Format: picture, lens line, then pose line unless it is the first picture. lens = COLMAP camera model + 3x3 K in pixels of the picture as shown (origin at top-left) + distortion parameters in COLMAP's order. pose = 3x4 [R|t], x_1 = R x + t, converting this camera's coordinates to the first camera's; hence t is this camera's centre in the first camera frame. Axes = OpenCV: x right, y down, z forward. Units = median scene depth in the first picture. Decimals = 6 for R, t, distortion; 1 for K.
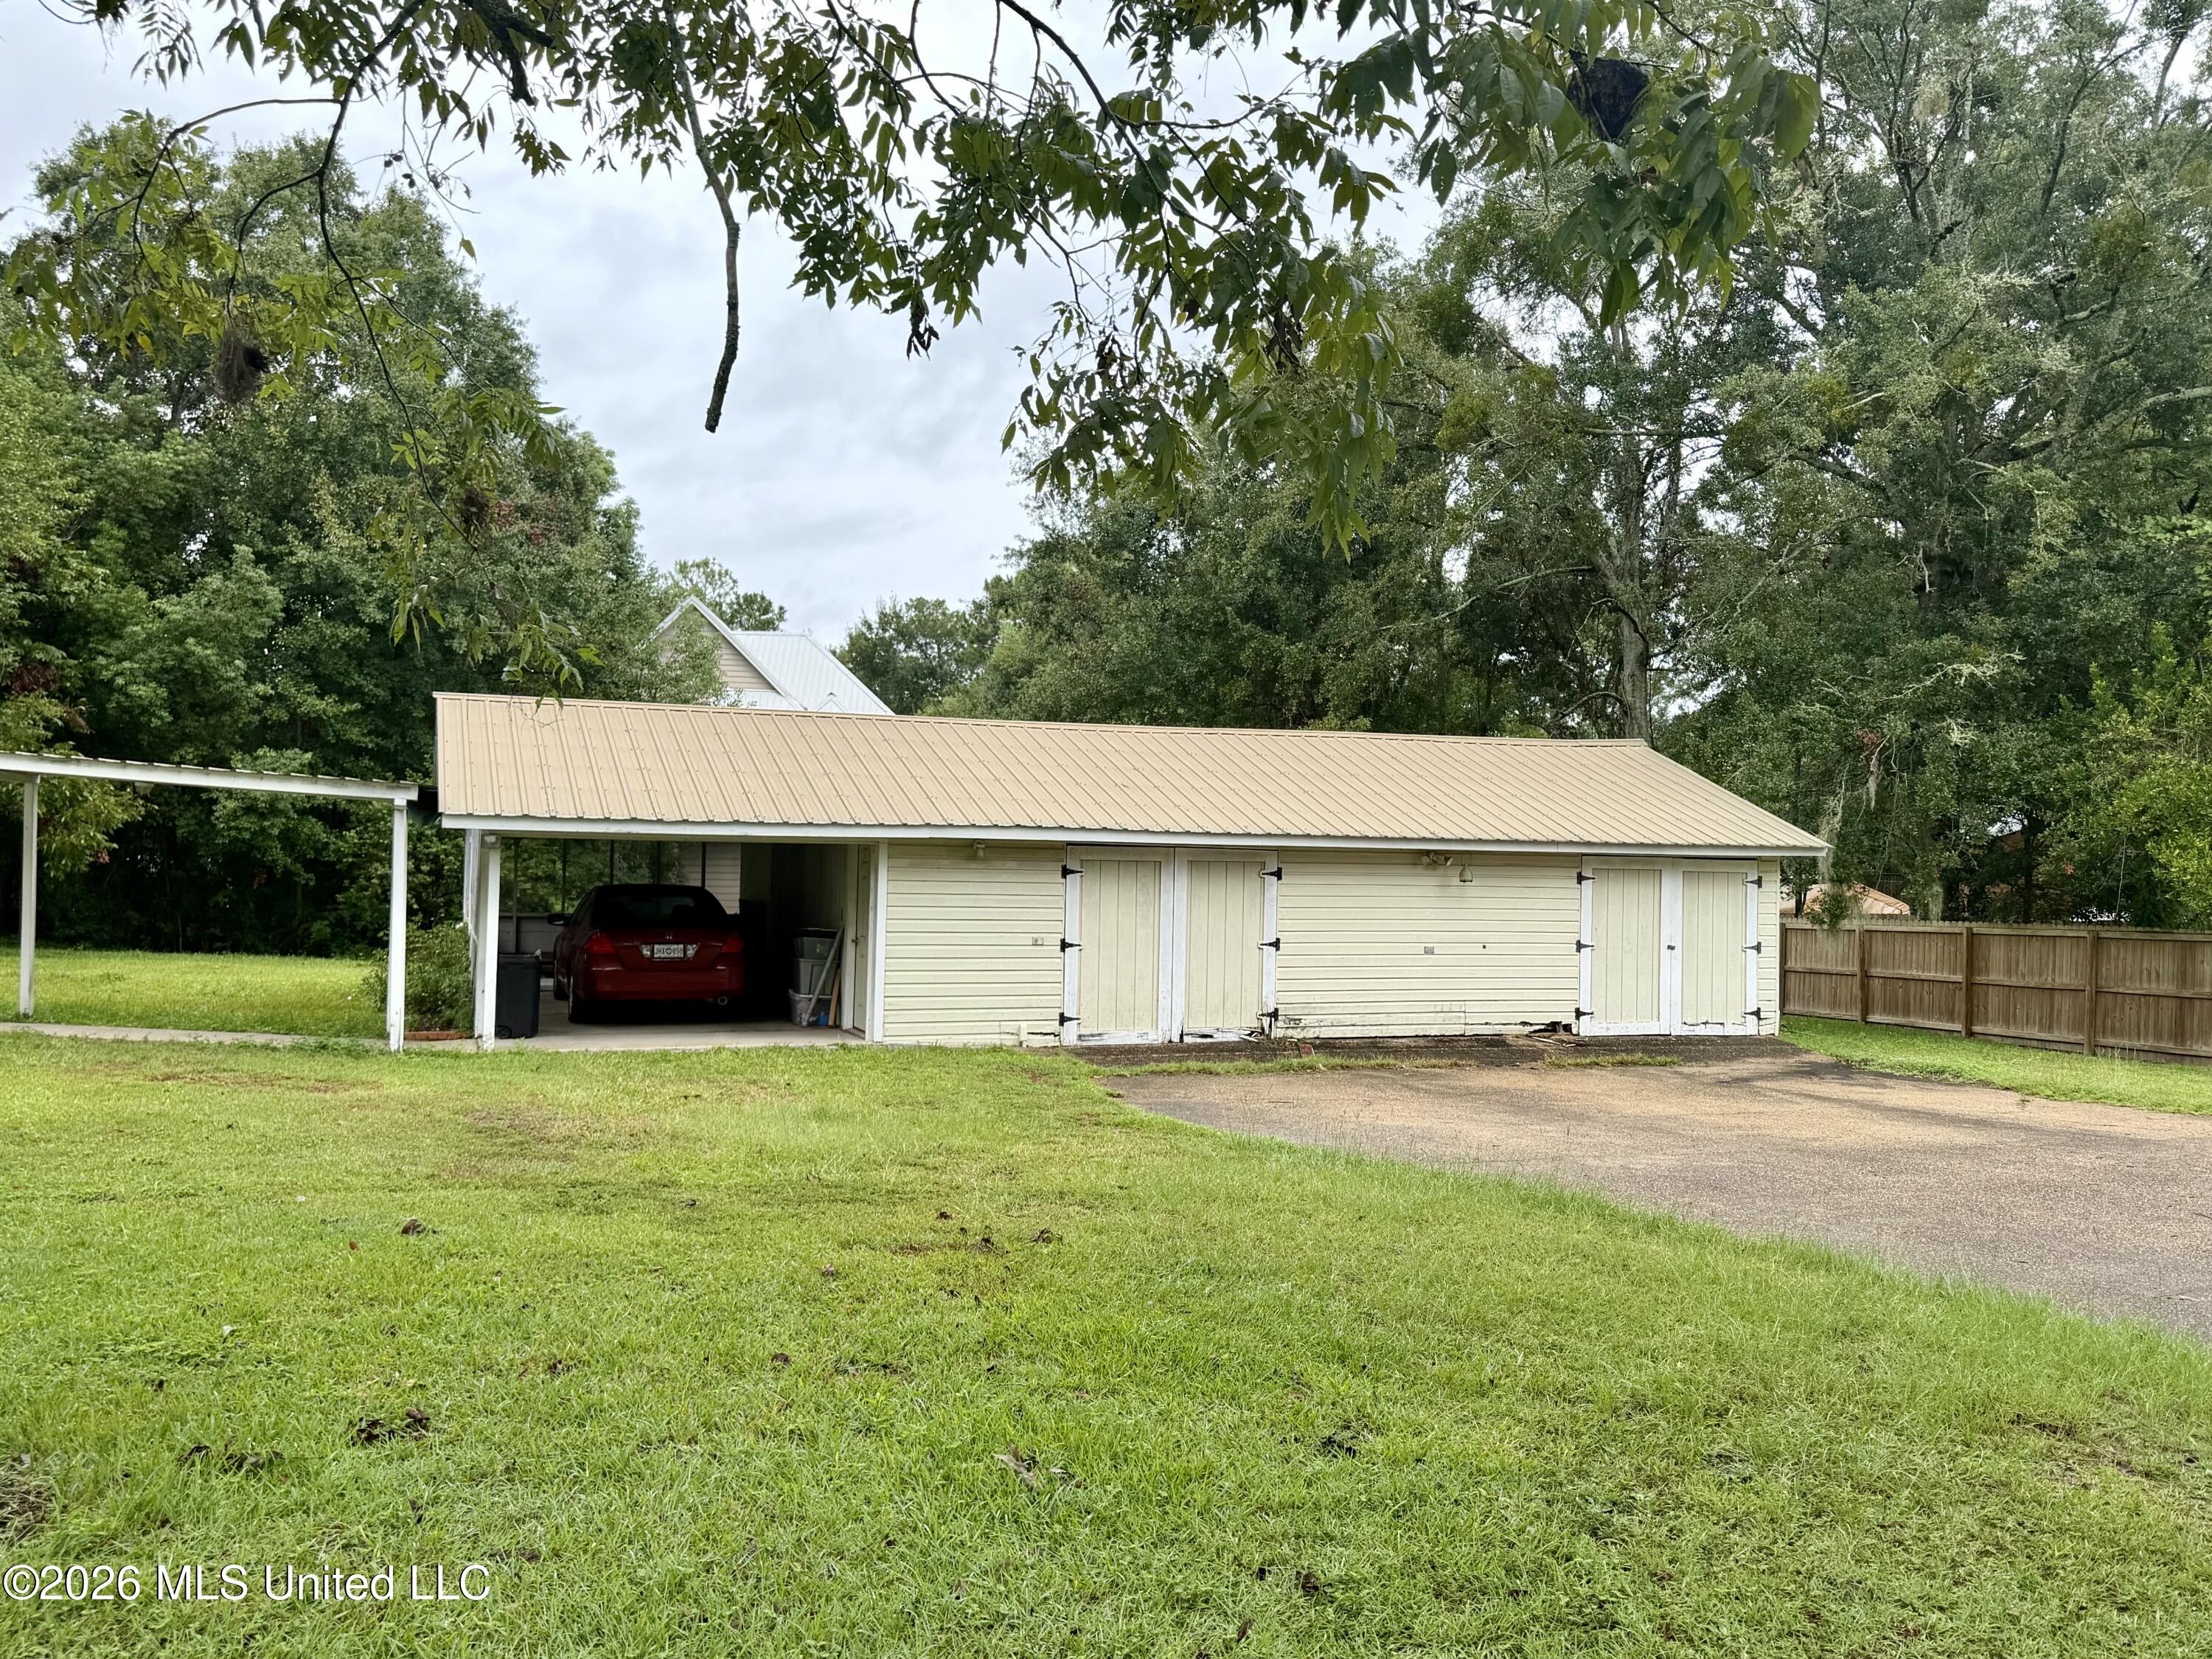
lens RADIAL K [[1810.5, 0, 1106.1], [0, 1810.5, 825.9], [0, 0, 1]] dist [0.007803, 0.001445]
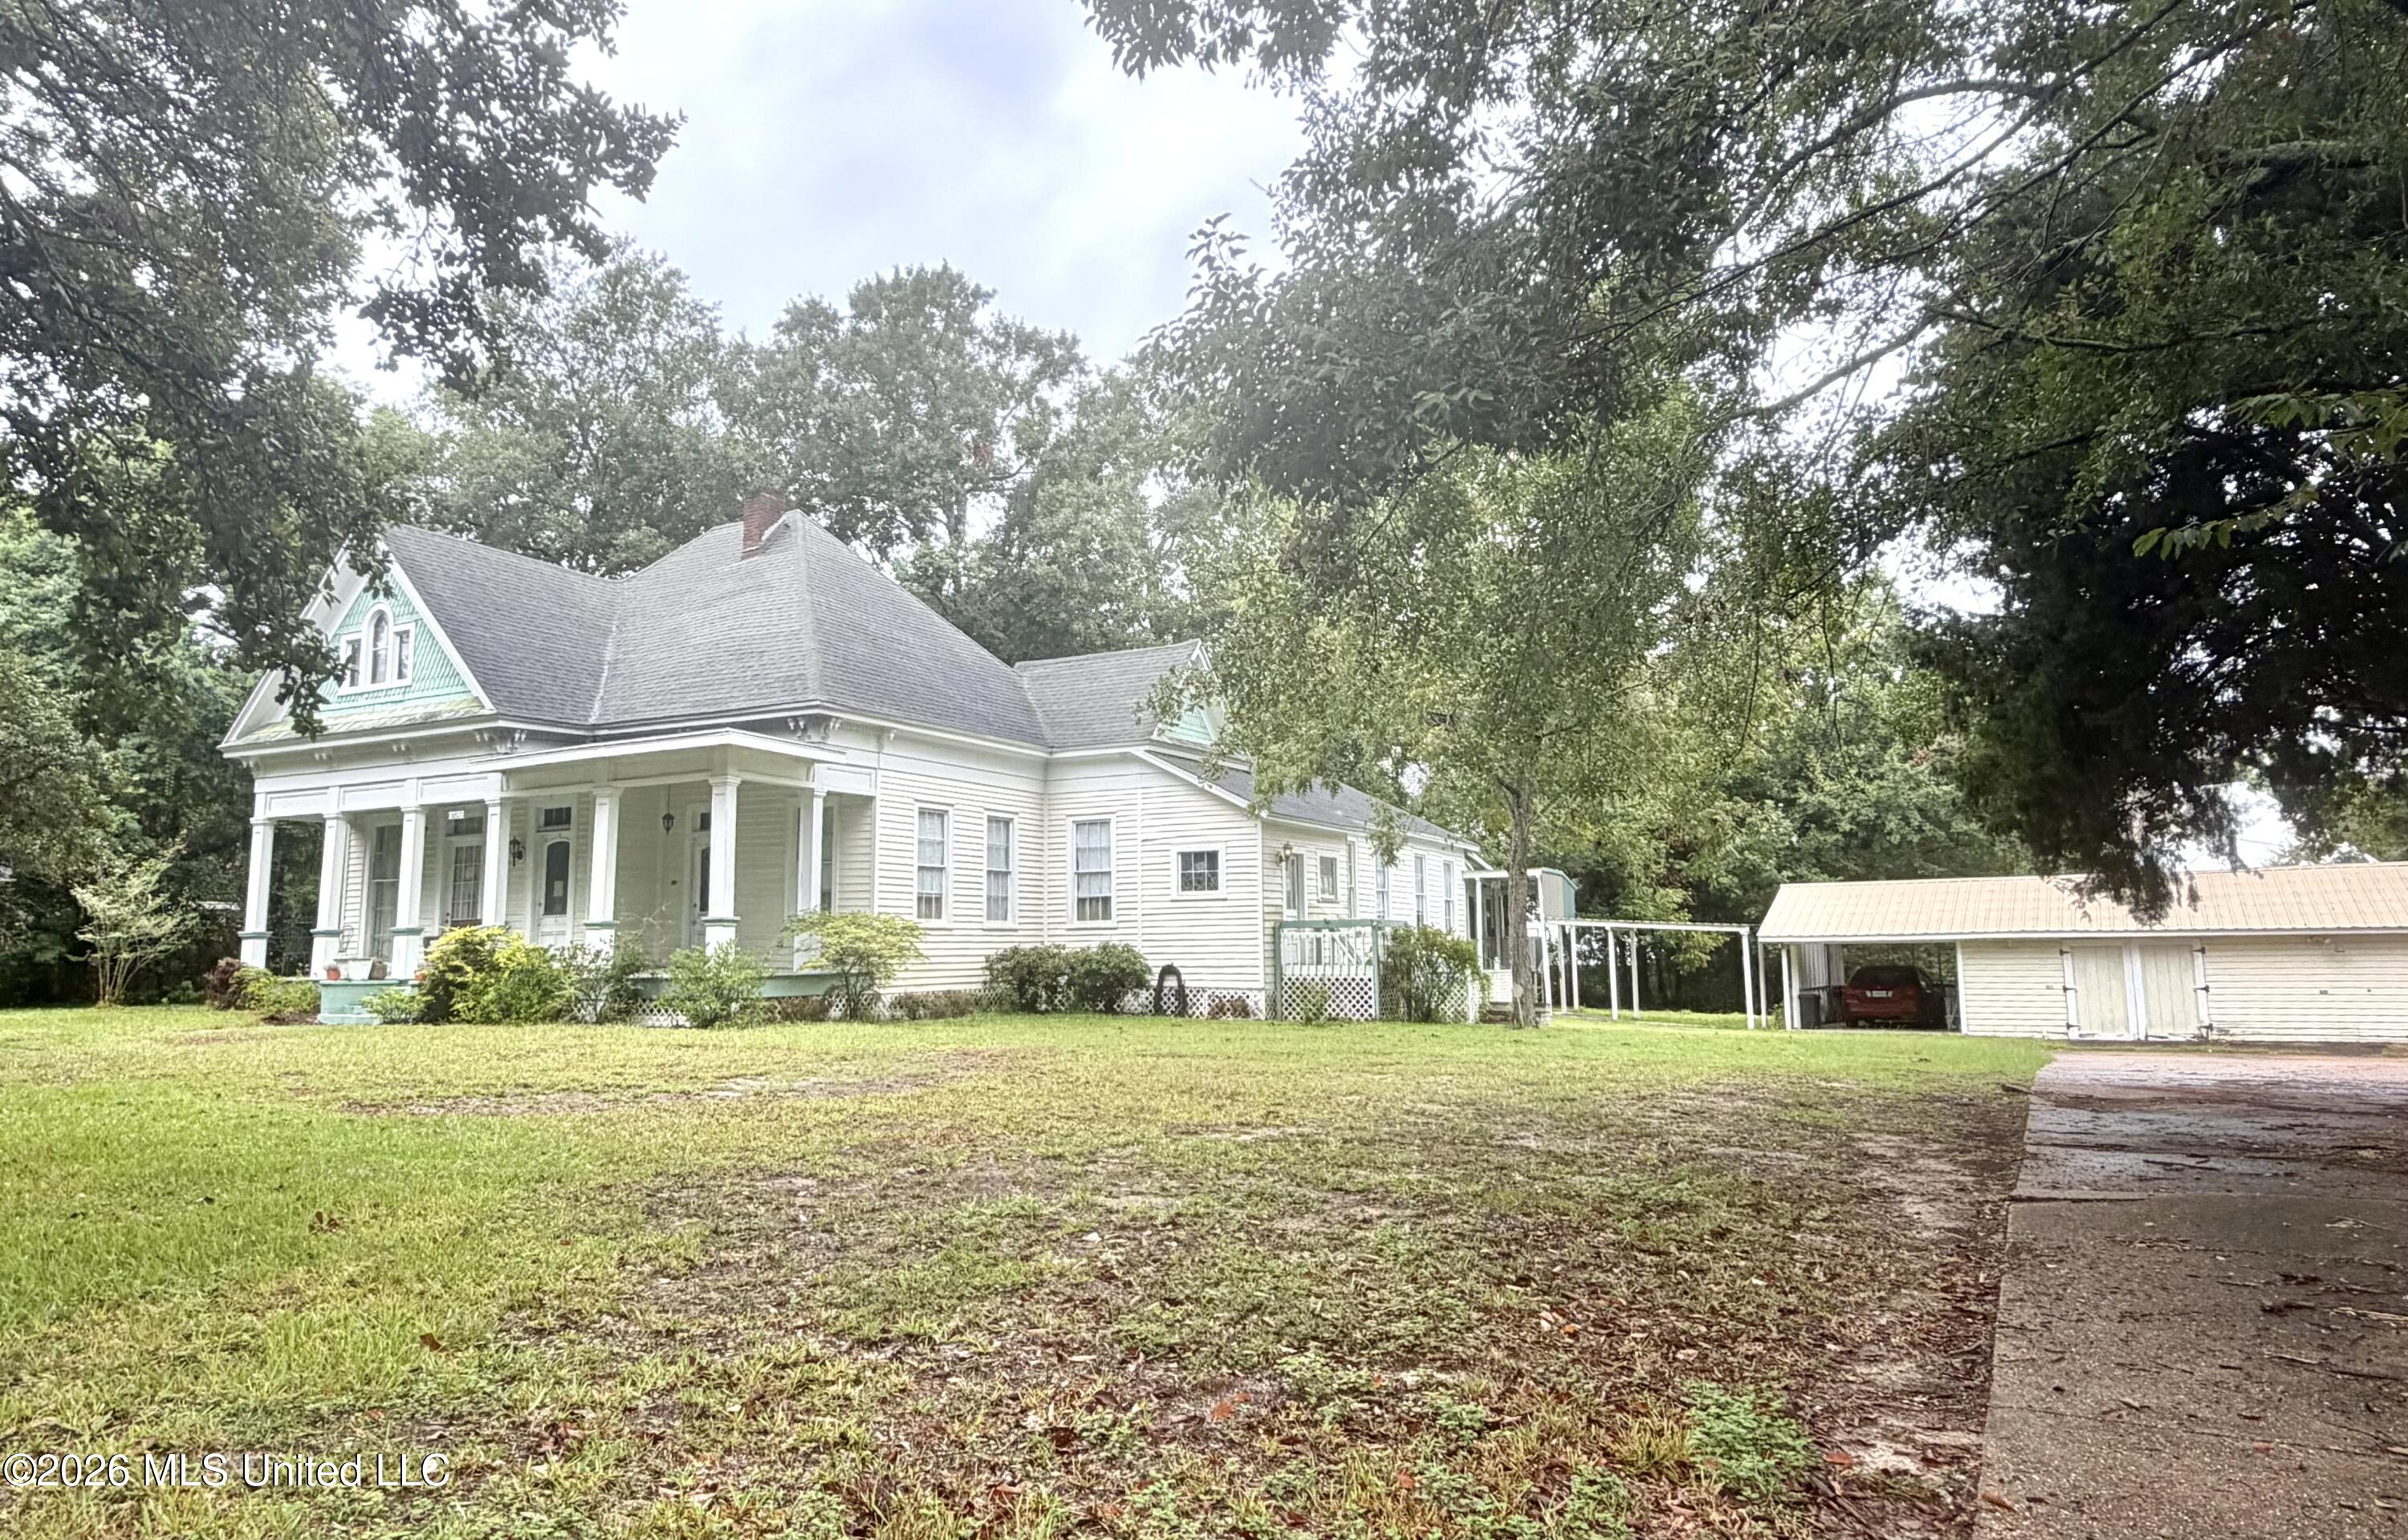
lens RADIAL K [[1479.6, 0, 1207.3], [0, 1479.6, 762.6], [0, 0, 1]] dist [-0.053121, 0.005012]
pose [[0.618507, -0.125896, -0.775628, 0.621599], [0.021283, 0.989403, -0.143624, 0.026071], [0.785491, 0.072325, 0.614632, -0.708814]]
